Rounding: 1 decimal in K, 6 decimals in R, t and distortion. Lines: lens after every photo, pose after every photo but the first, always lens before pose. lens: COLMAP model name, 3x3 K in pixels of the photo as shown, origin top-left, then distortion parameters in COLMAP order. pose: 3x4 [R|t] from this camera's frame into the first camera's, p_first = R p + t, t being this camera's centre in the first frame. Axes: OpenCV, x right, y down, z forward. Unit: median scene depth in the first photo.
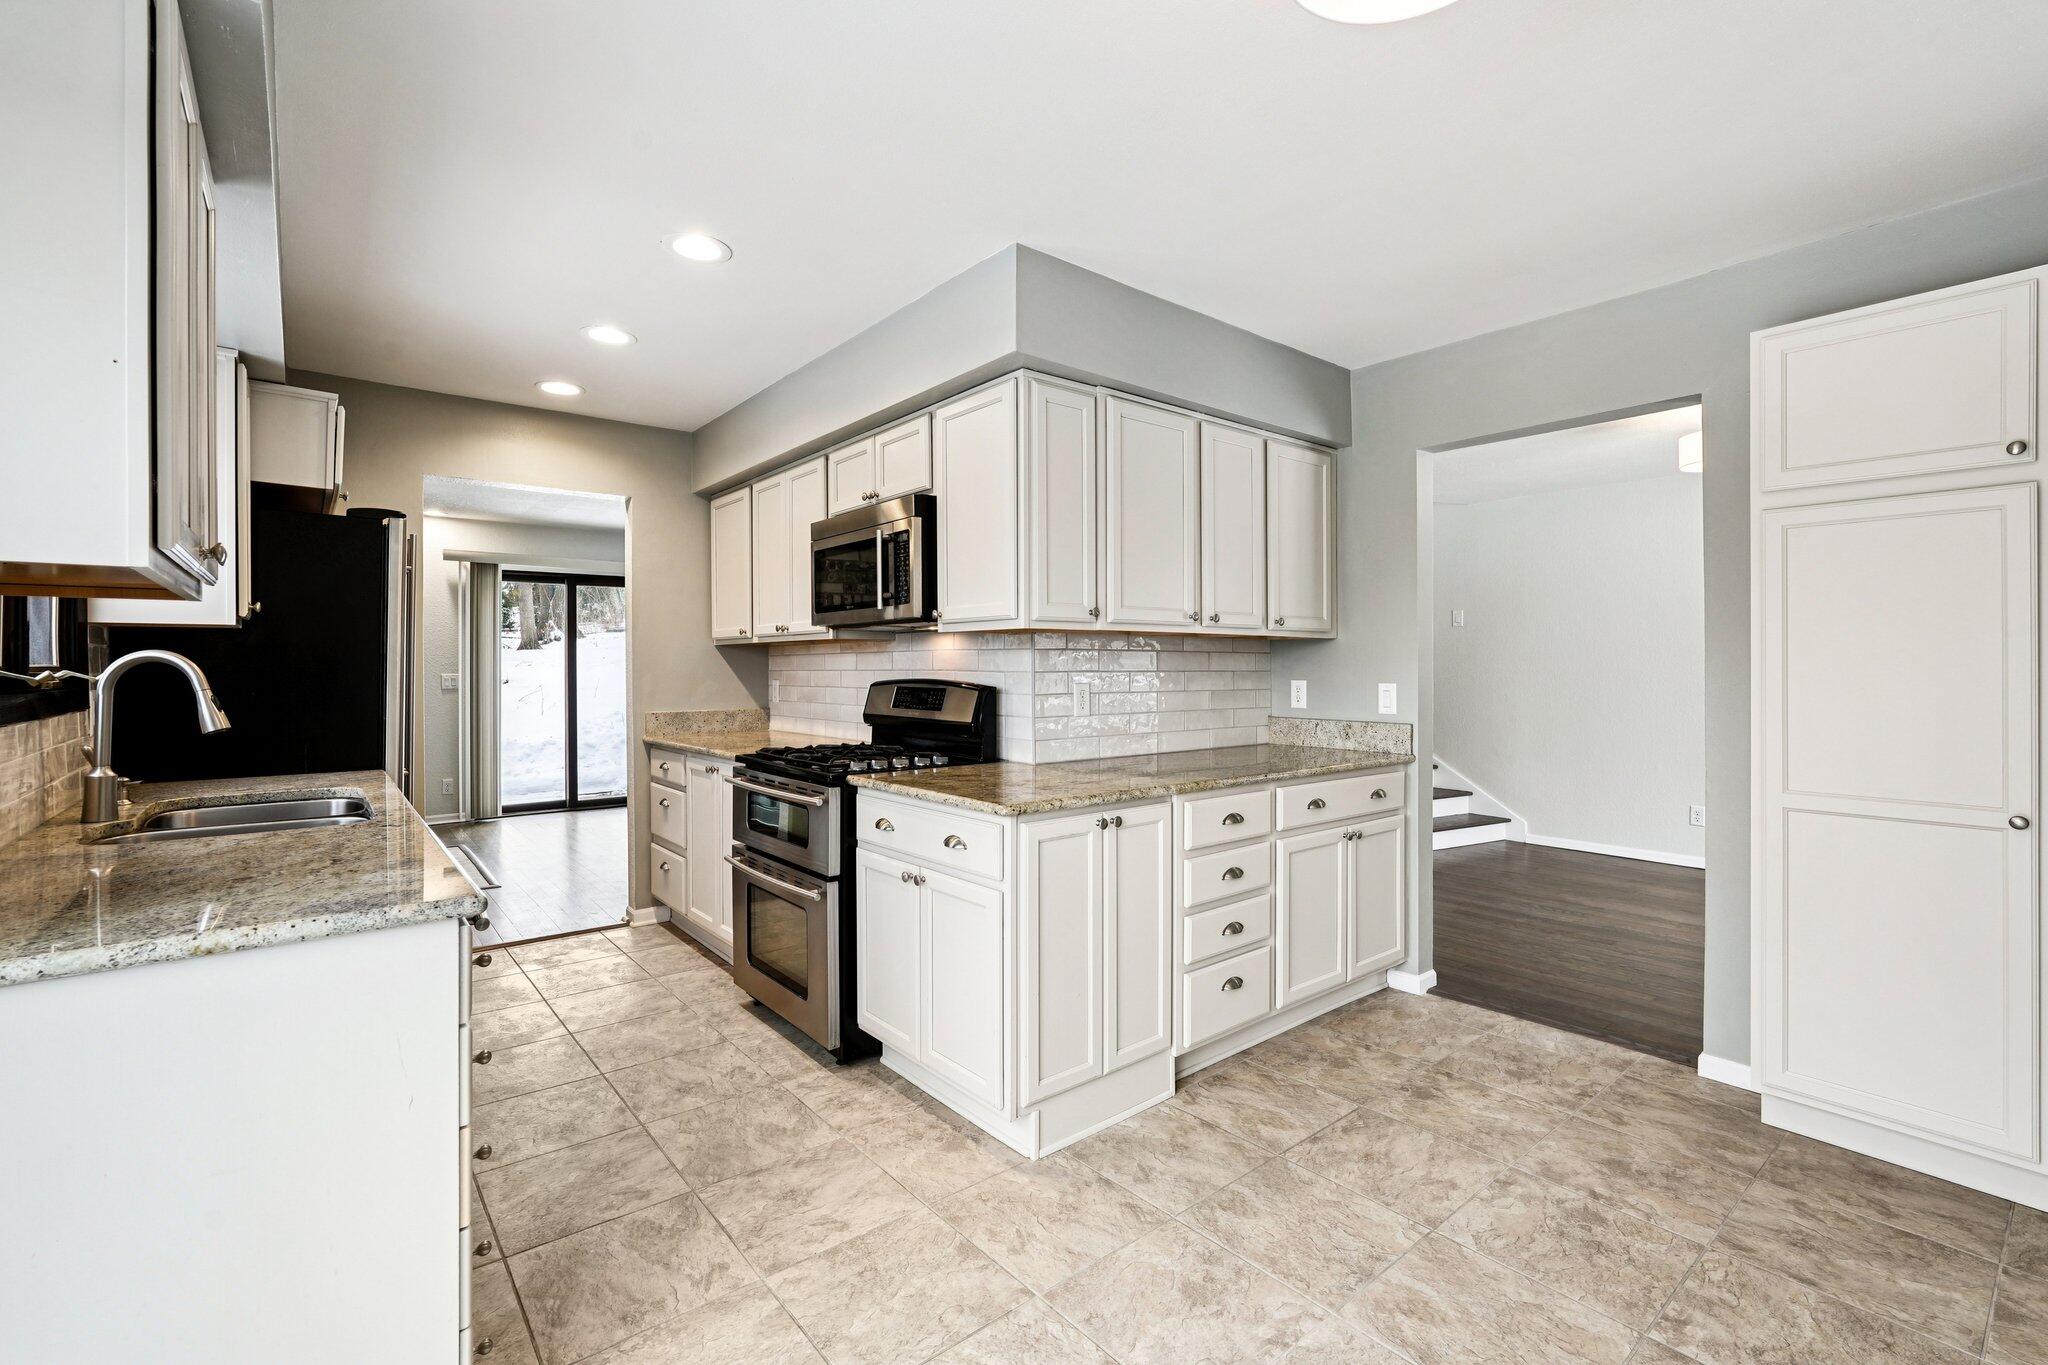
lens RADIAL K [[894.3, 0, 1027.1], [0, 894.3, 671.2], [0, 0, 1]] dist [-0.004257, 0.003304]
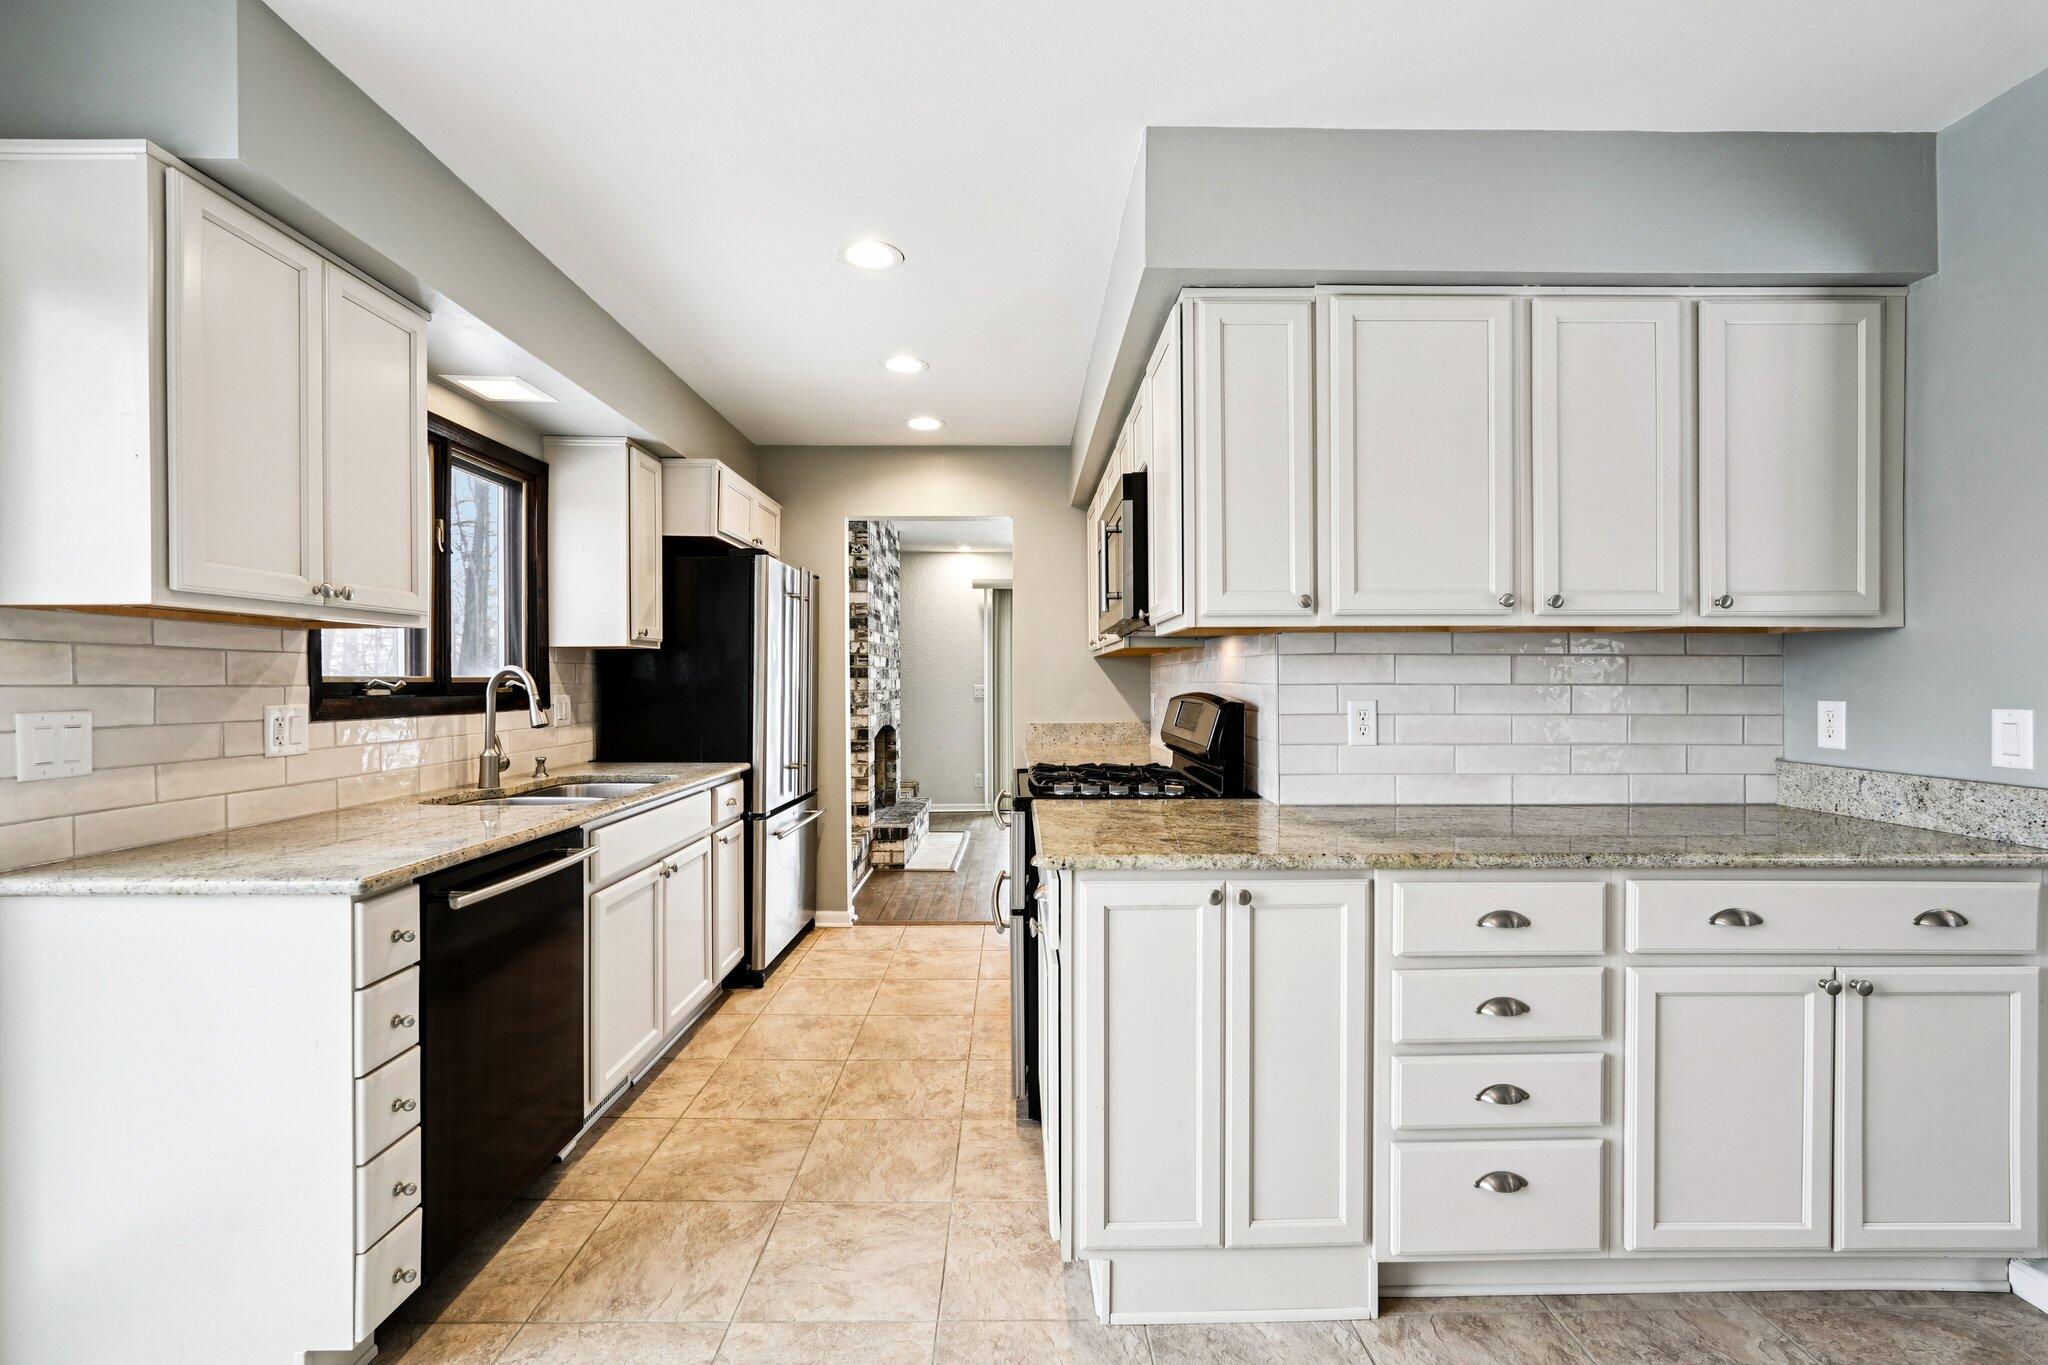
lens RADIAL K [[894.3, 0, 1027.5], [0, 894.3, 687.1], [0, 0, 1]] dist [-0.004257, 0.003304]
pose [[0.782596, 0.005398, -0.622507, 0.329377], [-0.002948, 0.999983, 0.004966, -0.000181], [0.622523, -0.002052, 0.782599, 0.278532]]
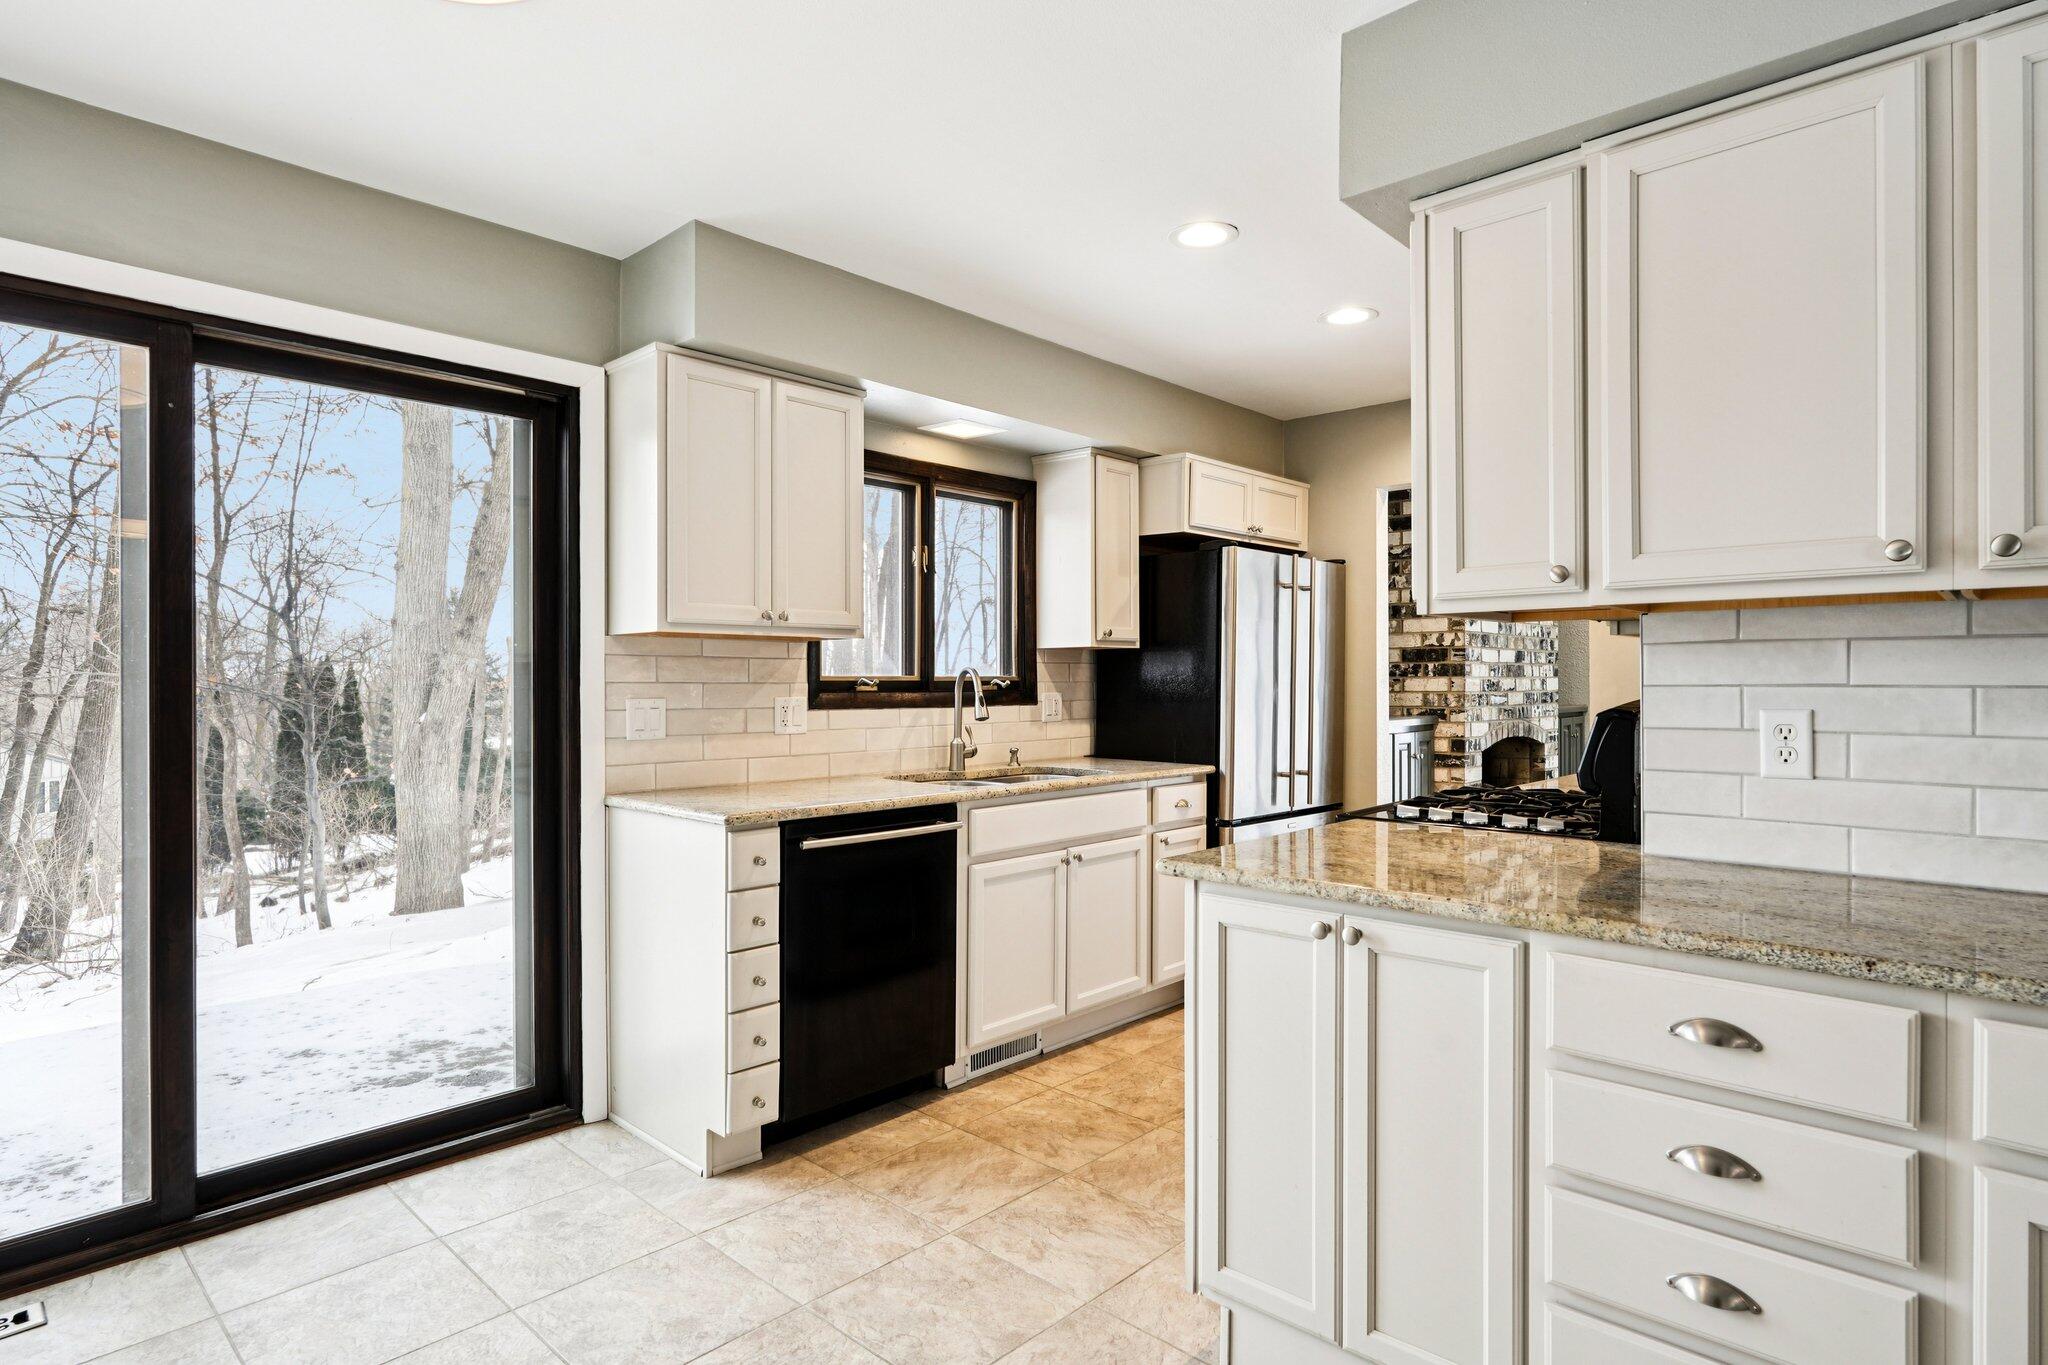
lens RADIAL K [[1096.4, 0, 1025.1], [0, 1096.4, 683.0], [0, 0, 1]] dist [0.004243, 0.005437]
pose [[0.136345, 0.004319, -0.990652, 0.646674], [-0.003963, 0.999985, 0.003815, -0.001899], [0.990653, 0.003406, 0.136360, 0.554681]]
